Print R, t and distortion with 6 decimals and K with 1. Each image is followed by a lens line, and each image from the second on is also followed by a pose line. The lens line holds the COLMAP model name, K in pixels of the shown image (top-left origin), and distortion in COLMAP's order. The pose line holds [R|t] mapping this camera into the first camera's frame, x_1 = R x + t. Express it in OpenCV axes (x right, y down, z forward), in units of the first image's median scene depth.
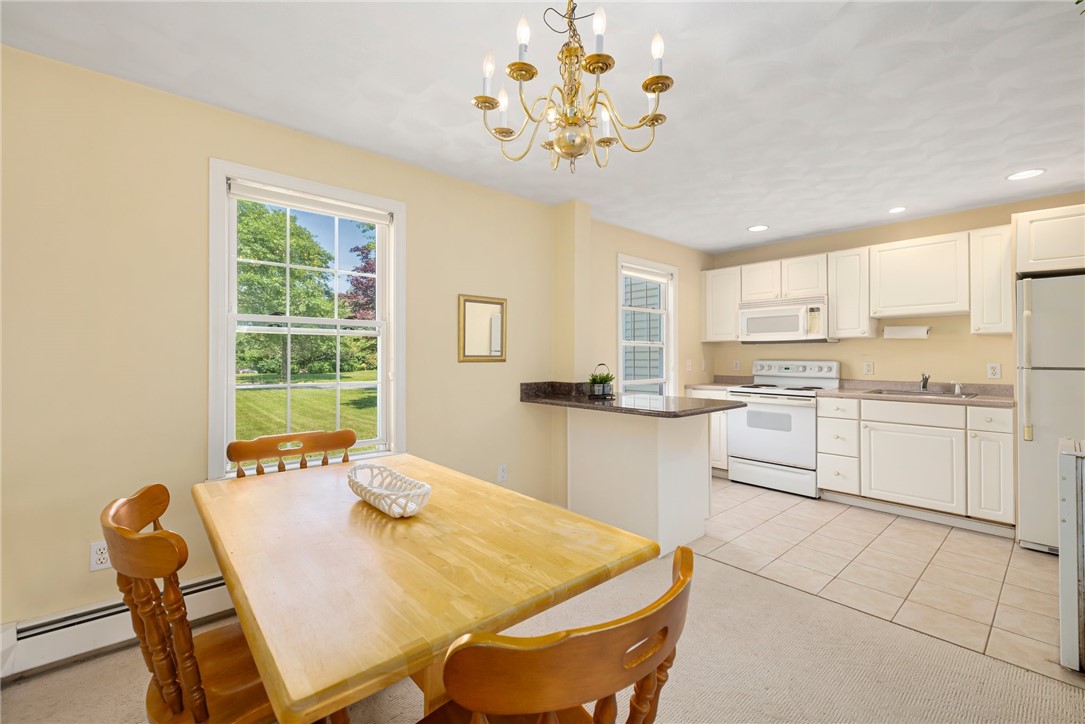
lens RADIAL K [[461.6, 0, 537.1], [0, 461.6, 356.3], [0, 0, 1]] dist [0.000583, 0.000327]
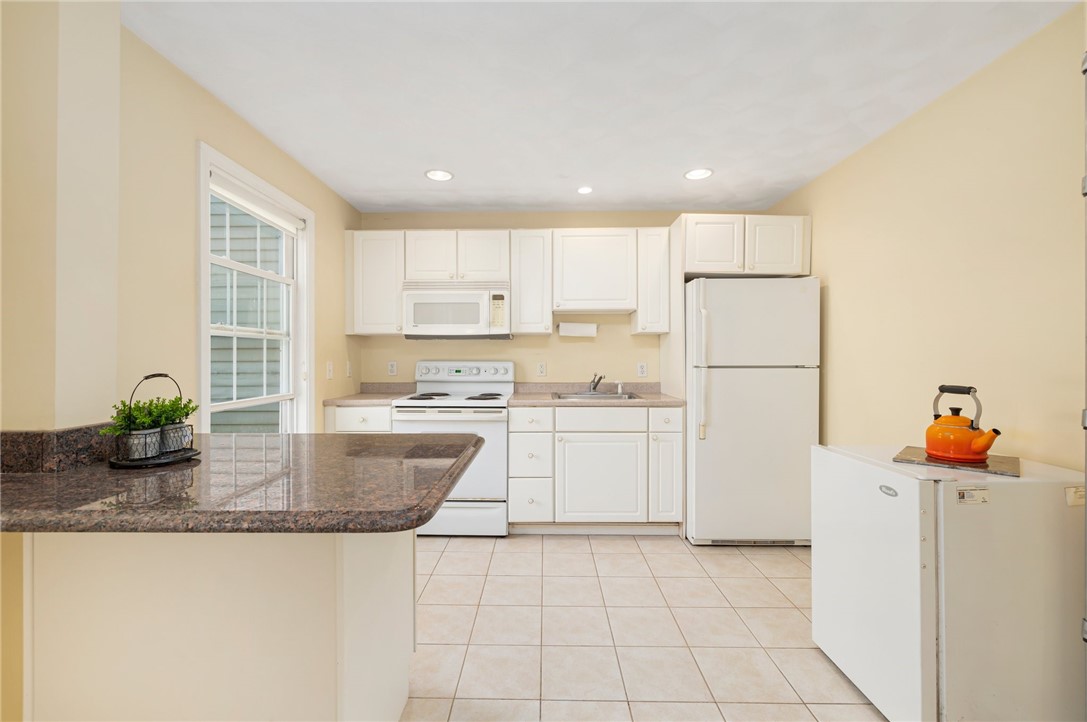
lens RADIAL K [[462.5, 0, 538.1], [0, 462.5, 355.3], [0, 0, 1]] dist [0.000583, 0.000327]
pose [[0.675286, 0.001854, 0.737554, 0.058683], [0.001167, 0.999993, -0.003582, 0.002521], [-0.737555, 0.003279, 0.675279, 0.420655]]
